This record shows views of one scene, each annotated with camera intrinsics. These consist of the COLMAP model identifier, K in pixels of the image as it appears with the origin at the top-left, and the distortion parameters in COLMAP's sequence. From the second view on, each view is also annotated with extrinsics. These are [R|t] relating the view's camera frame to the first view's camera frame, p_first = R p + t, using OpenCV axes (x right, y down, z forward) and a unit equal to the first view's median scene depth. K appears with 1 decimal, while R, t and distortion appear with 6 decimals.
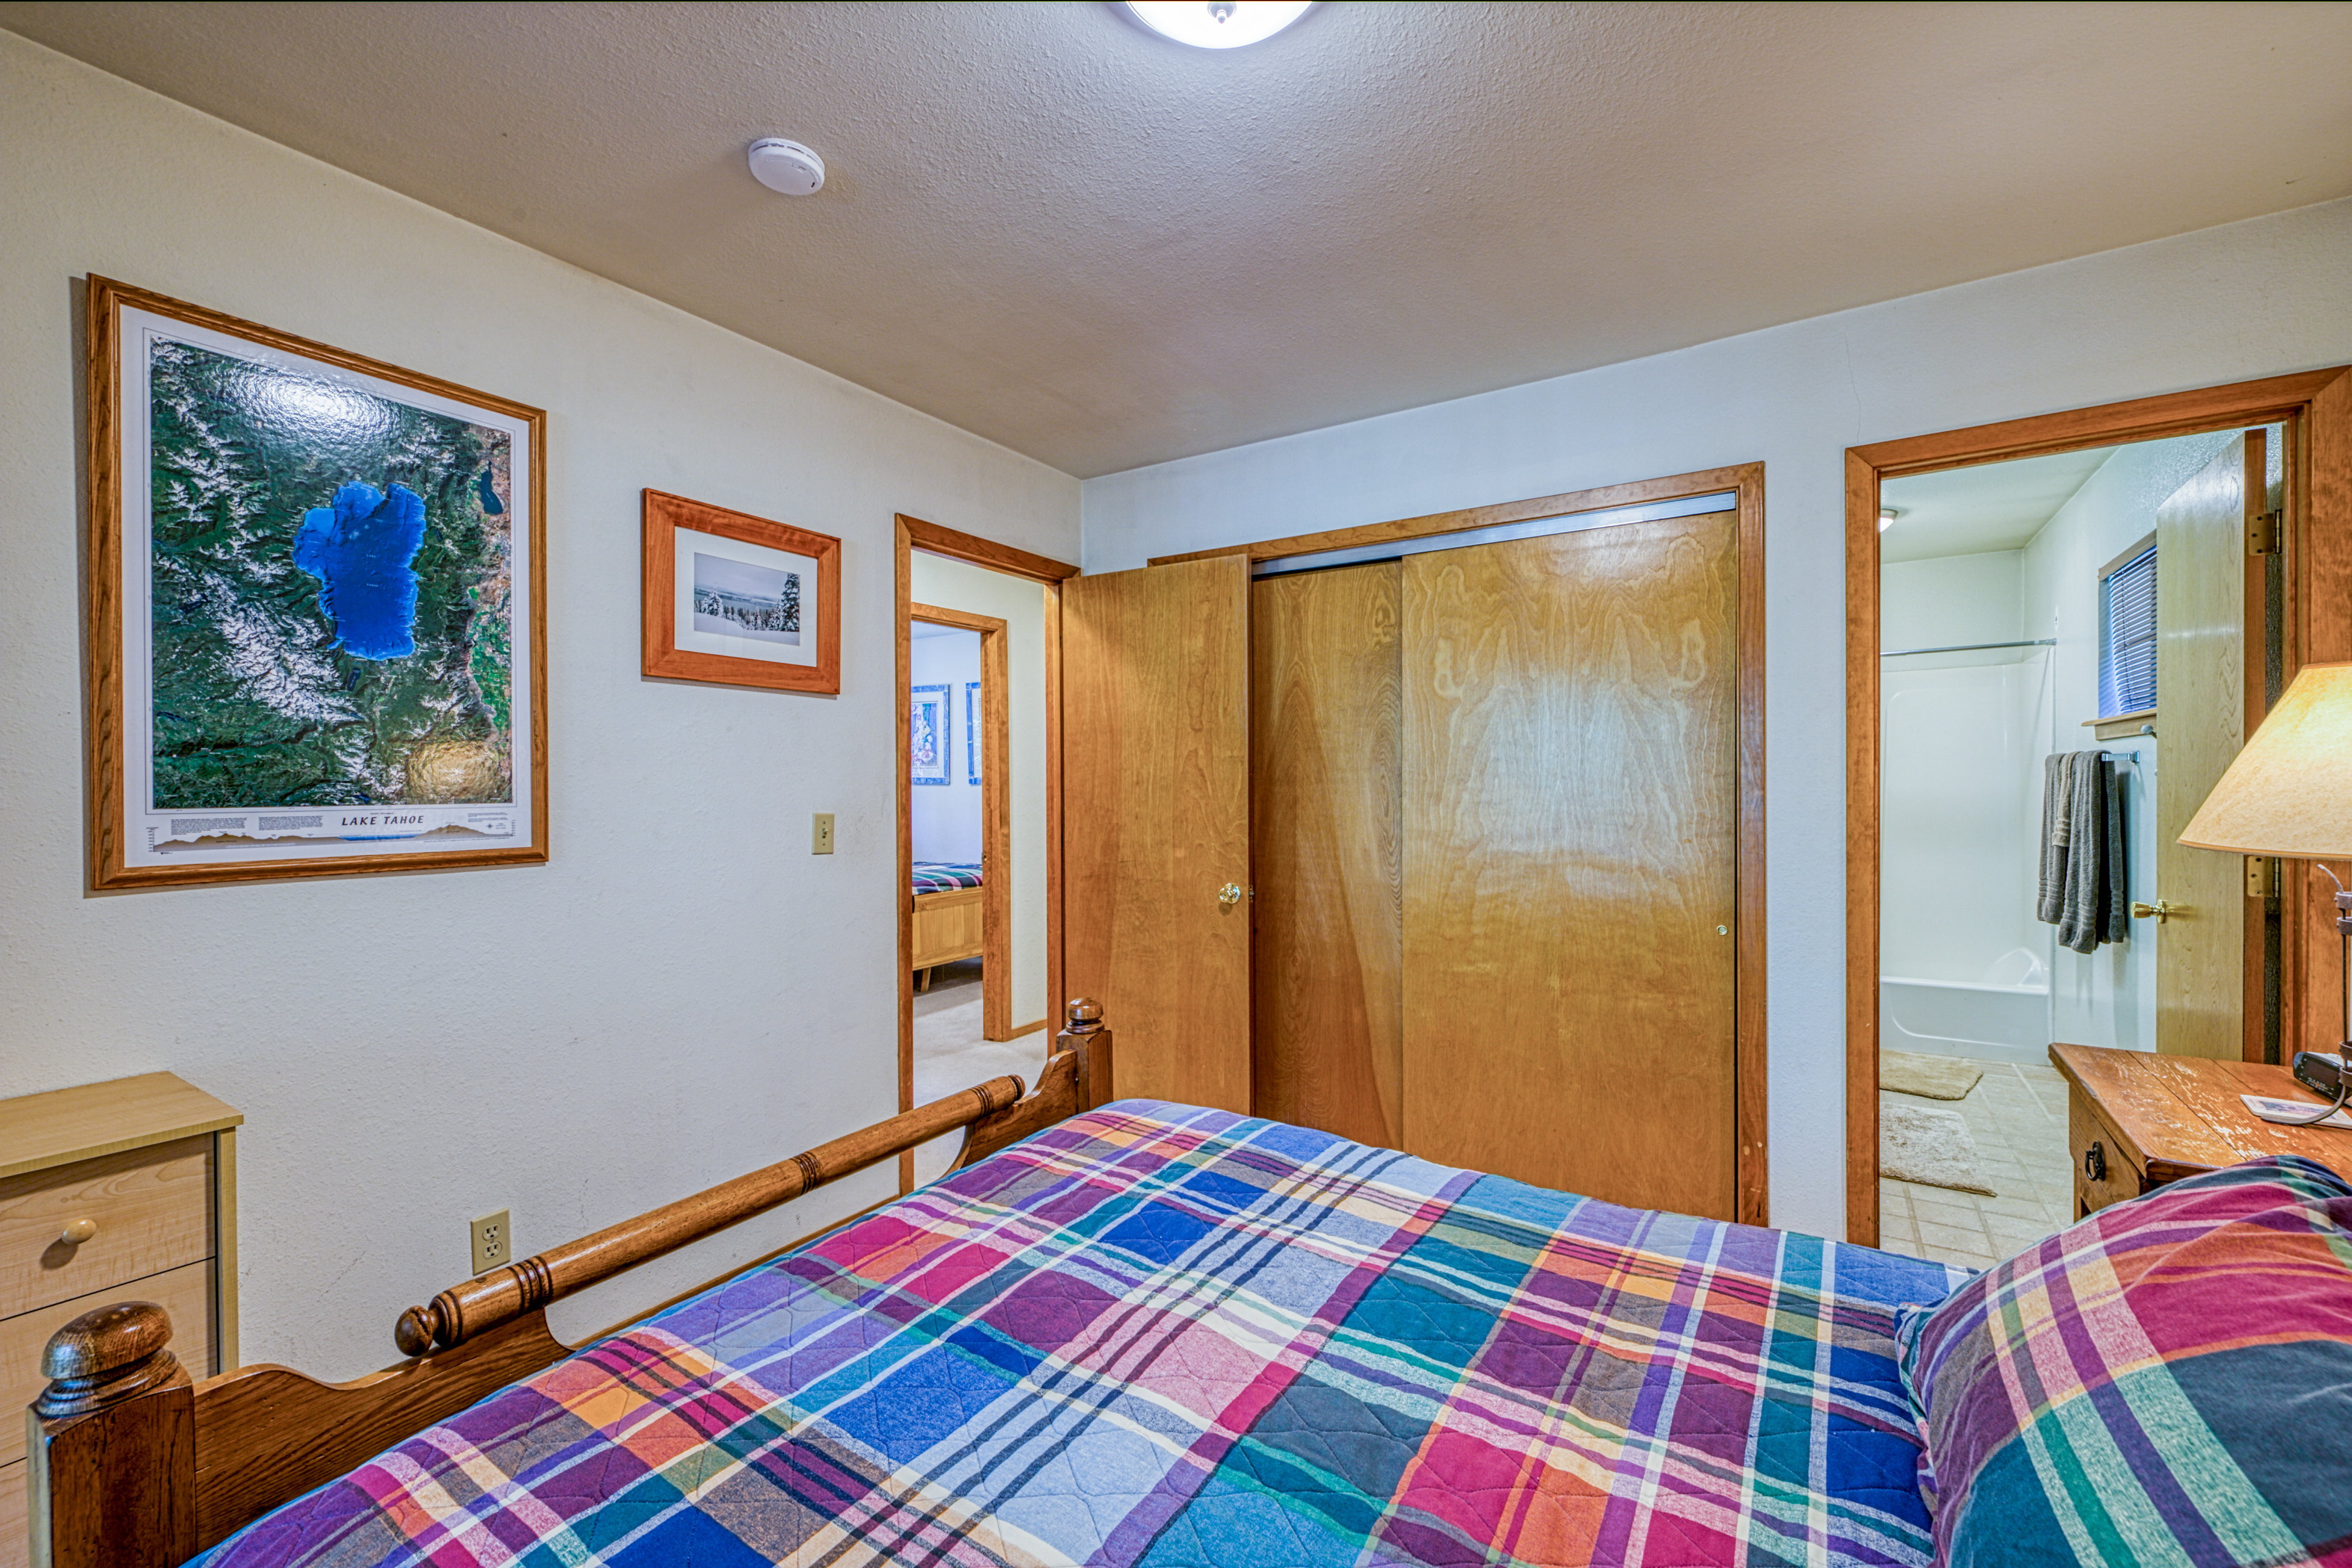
lens RADIAL K [[1002.7, 0, 1166.8], [0, 1002.7, 784.8], [0, 0, 1]] dist [0.011873, -0.002281]
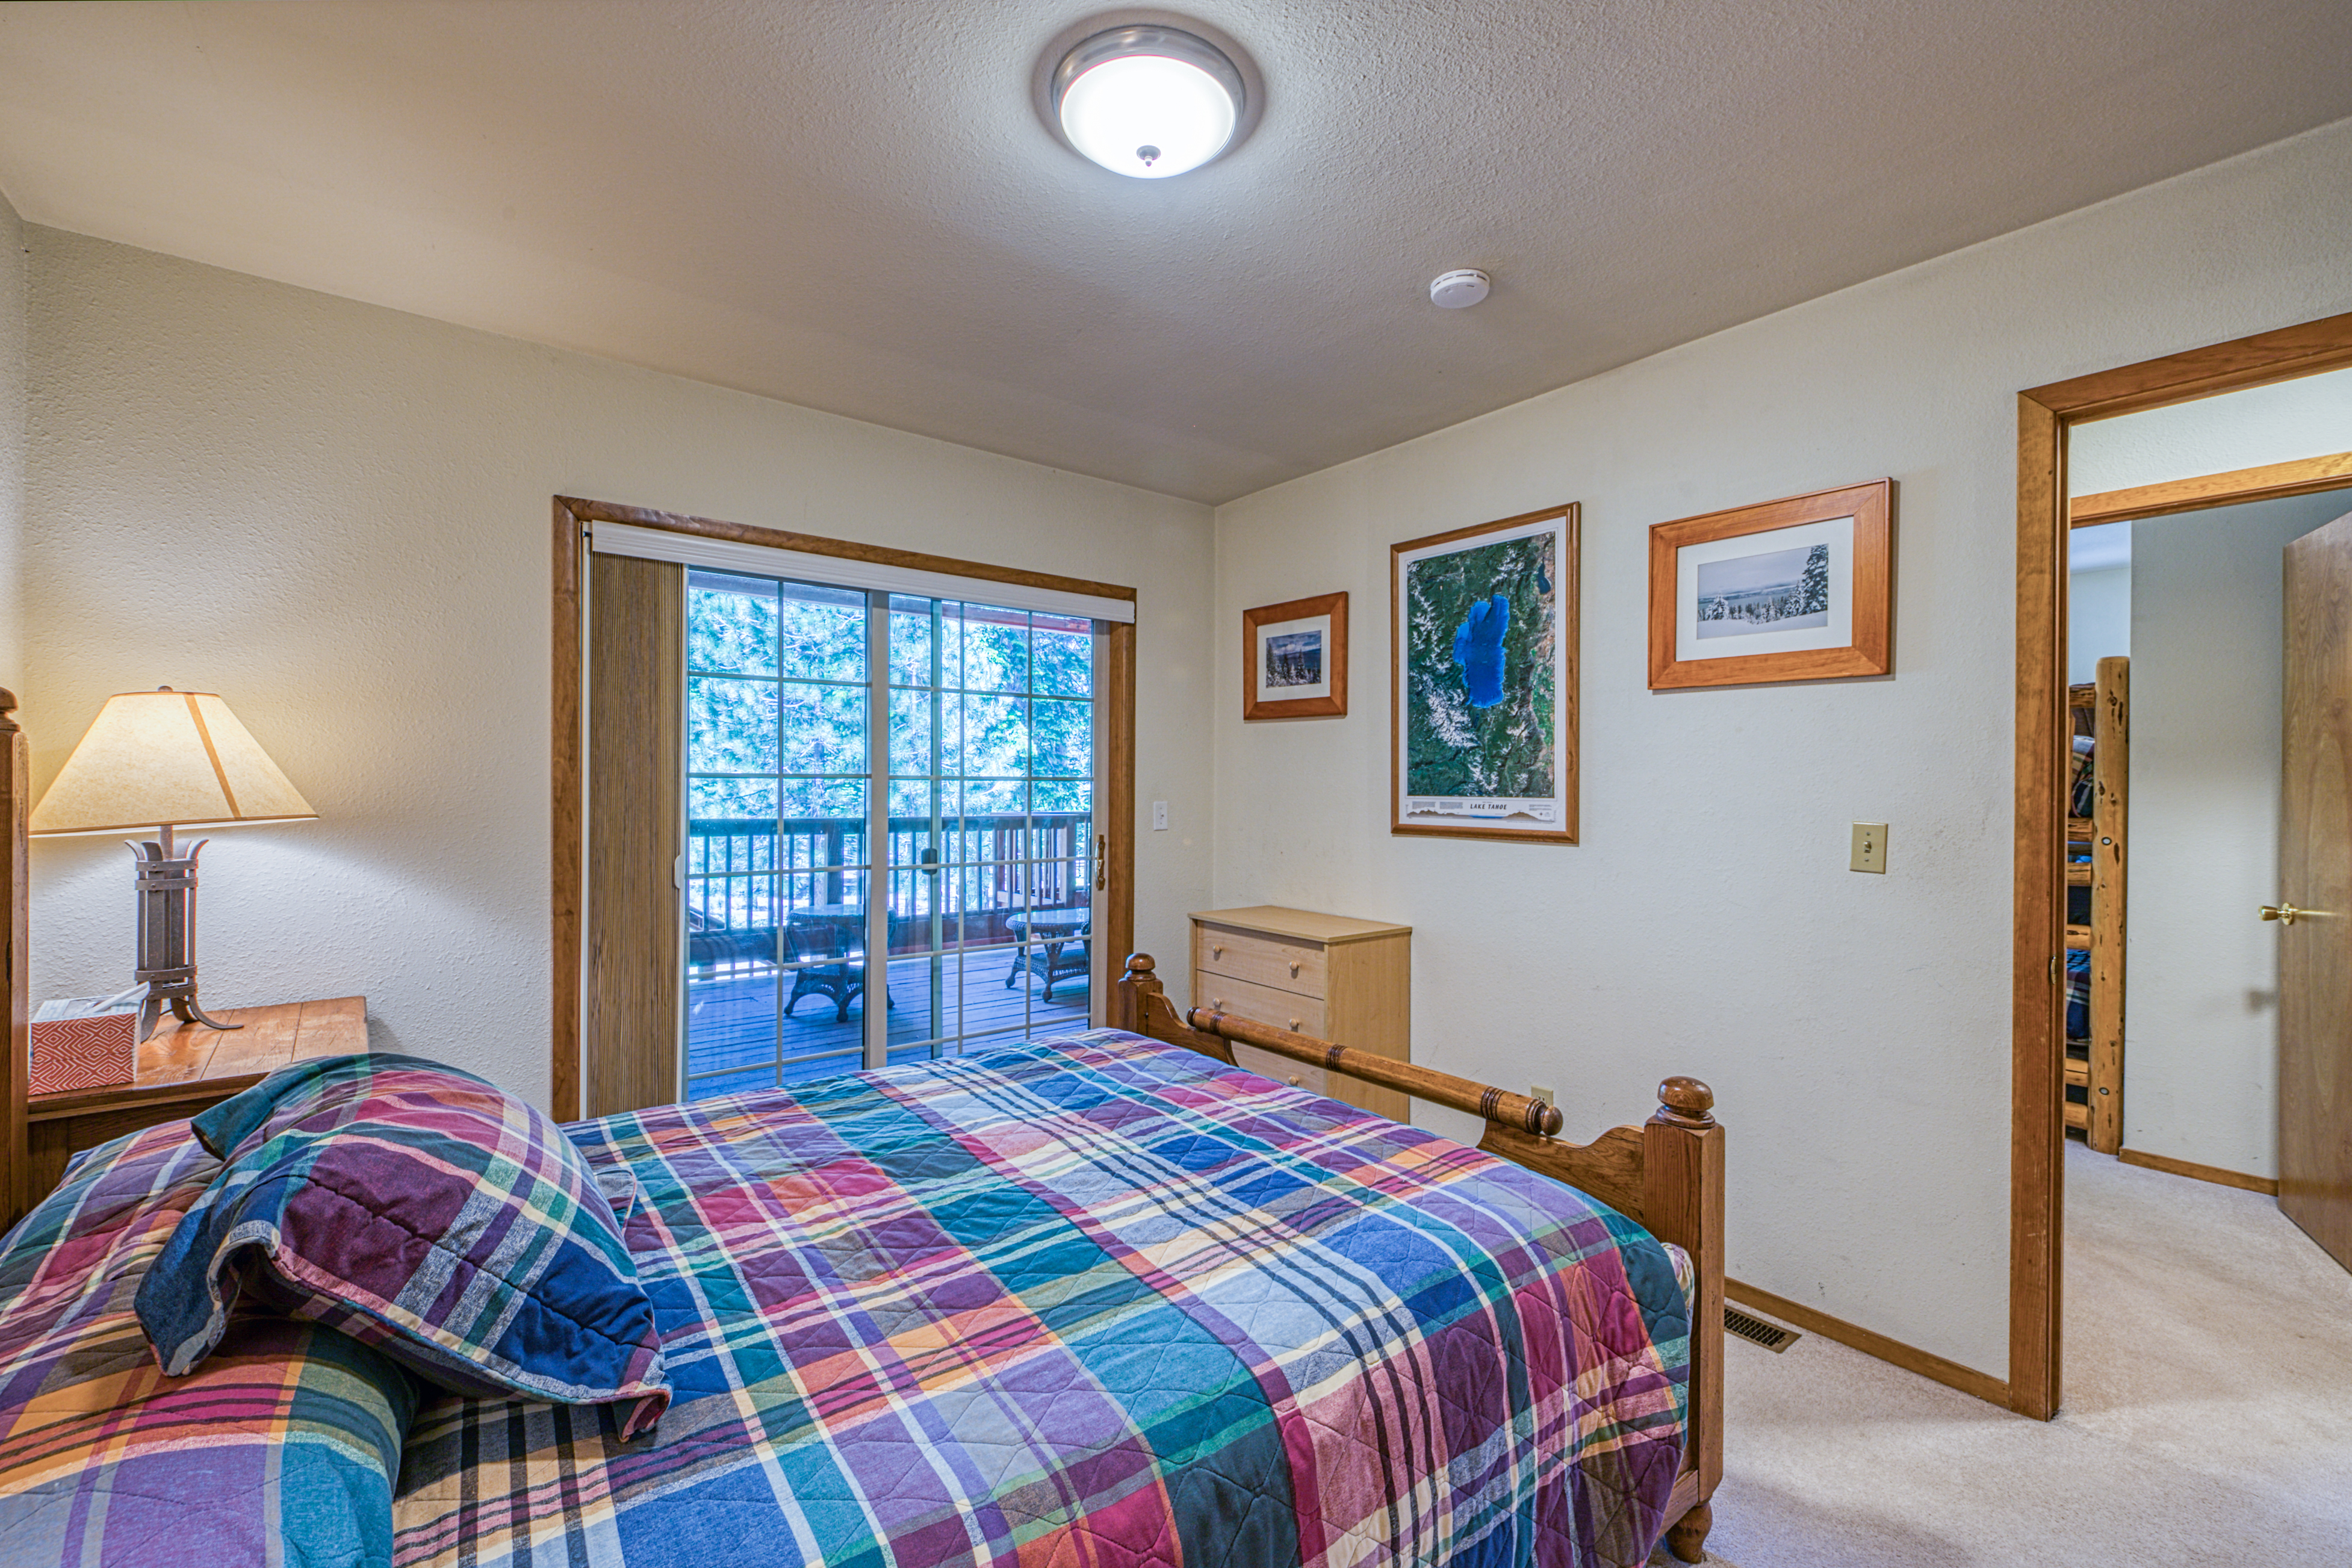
lens RADIAL K [[1002.7, 0, 1183.2], [0, 1002.7, 775.8], [0, 0, 1]] dist [0.011873, -0.002281]
pose [[-0.349552, -0.007485, -0.936887, 0.938731], [-0.007904, 0.999956, -0.005040, -0.002259], [0.936884, 0.005643, -0.349595, 1.160673]]
